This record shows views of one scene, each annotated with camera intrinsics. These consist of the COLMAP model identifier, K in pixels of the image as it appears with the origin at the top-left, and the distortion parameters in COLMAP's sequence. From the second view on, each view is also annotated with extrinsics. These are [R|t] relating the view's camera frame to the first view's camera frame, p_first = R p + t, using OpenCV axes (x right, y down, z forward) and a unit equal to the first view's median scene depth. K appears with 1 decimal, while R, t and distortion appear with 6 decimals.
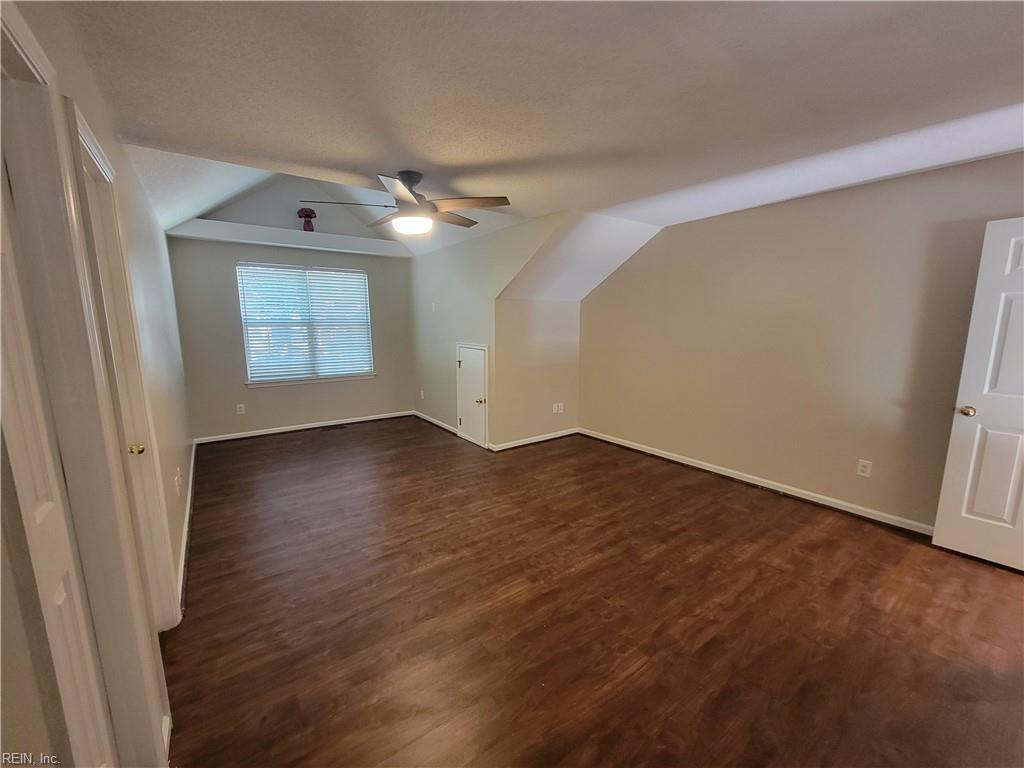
lens RADIAL K [[418.9, 0, 514.0], [0, 418.9, 384.9], [0, 0, 1]] dist [-0.004260, 0.003112]
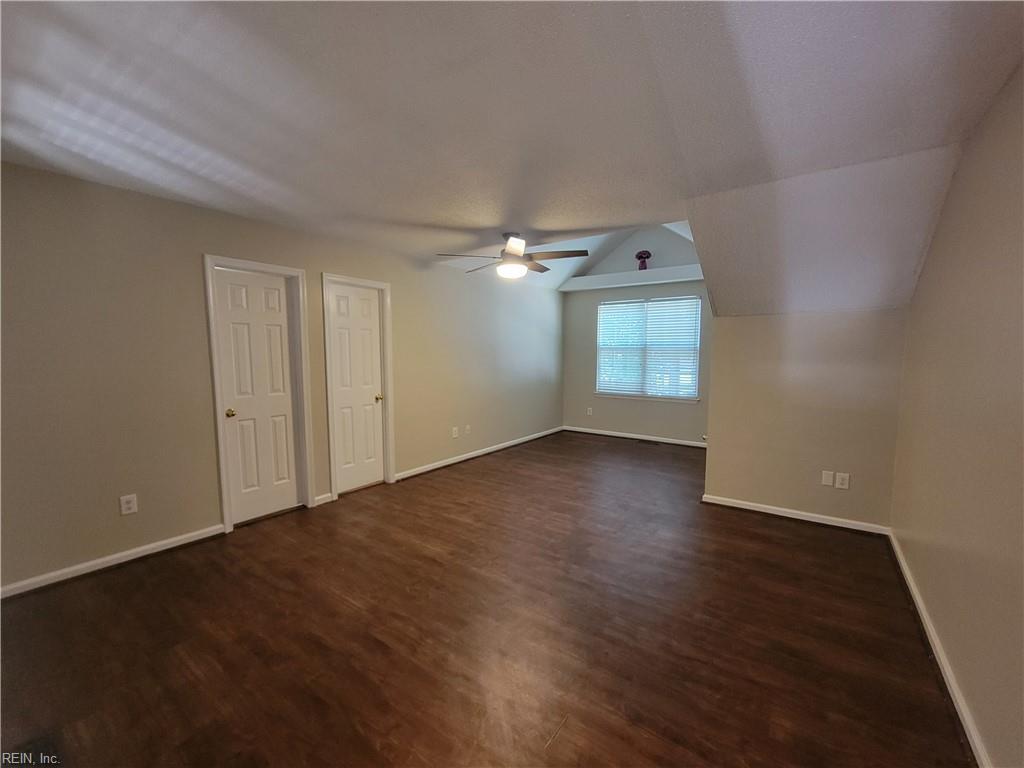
lens RADIAL K [[418.9, 0, 508.6], [0, 418.9, 389.4], [0, 0, 1]] dist [-0.004260, 0.003112]
pose [[0.301040, 0.088709, -0.949476, 0.926677], [-0.142235, 0.988703, 0.047277, -0.065332], [0.942944, 0.120816, 0.310257, 0.554777]]
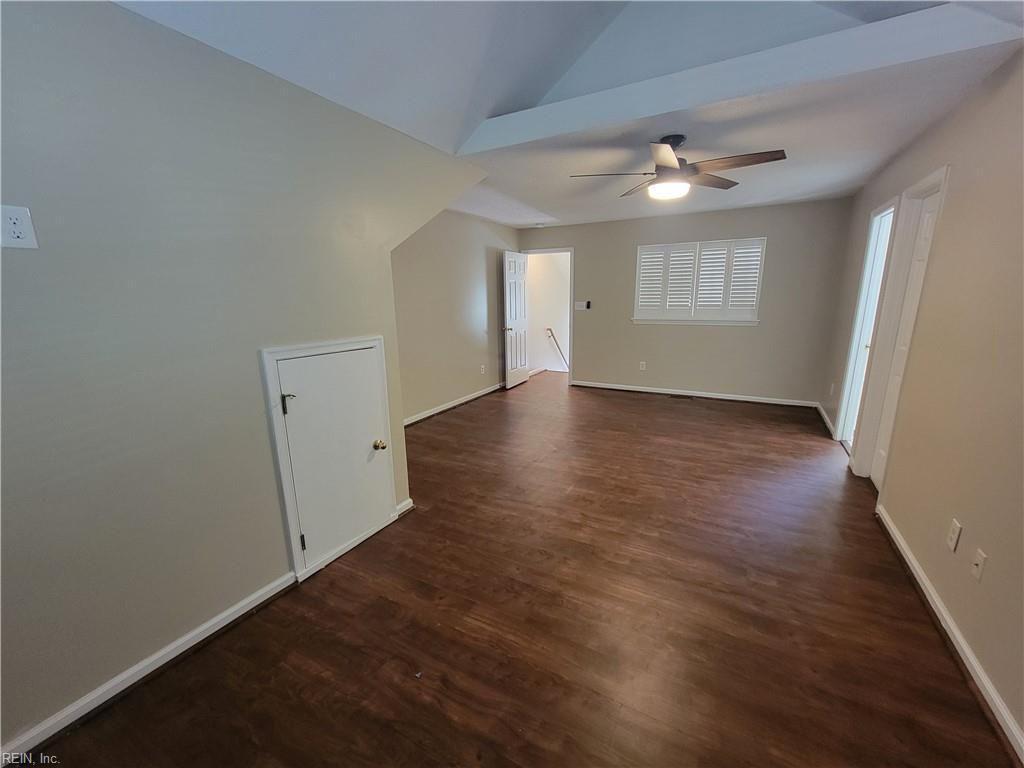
lens RADIAL K [[418.9, 0, 506.5], [0, 418.9, 389.8], [0, 0, 1]] dist [-0.004260, 0.003112]
pose [[-0.417510, -0.197161, 0.887025, -0.942010], [0.150299, 0.947746, 0.281402, -0.238678], [-0.896156, 0.250807, -0.366060, 1.630307]]
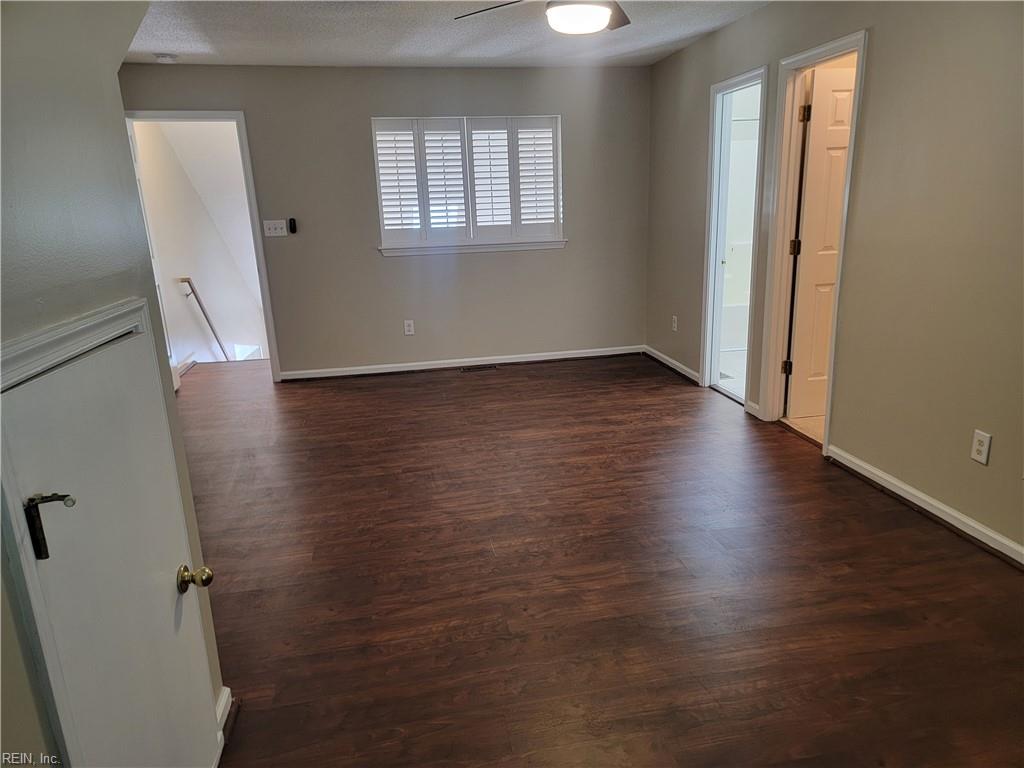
lens RADIAL K [[716.5, 0, 529.7], [0, 716.5, 390.8], [0, 0, 1]] dist [0.062784, -0.001049]
pose [[-0.906676, -0.078554, 0.414449, -0.583898], [0.095247, 0.919009, 0.382557, -0.261917], [-0.410934, 0.386330, -0.825761, 1.880120]]
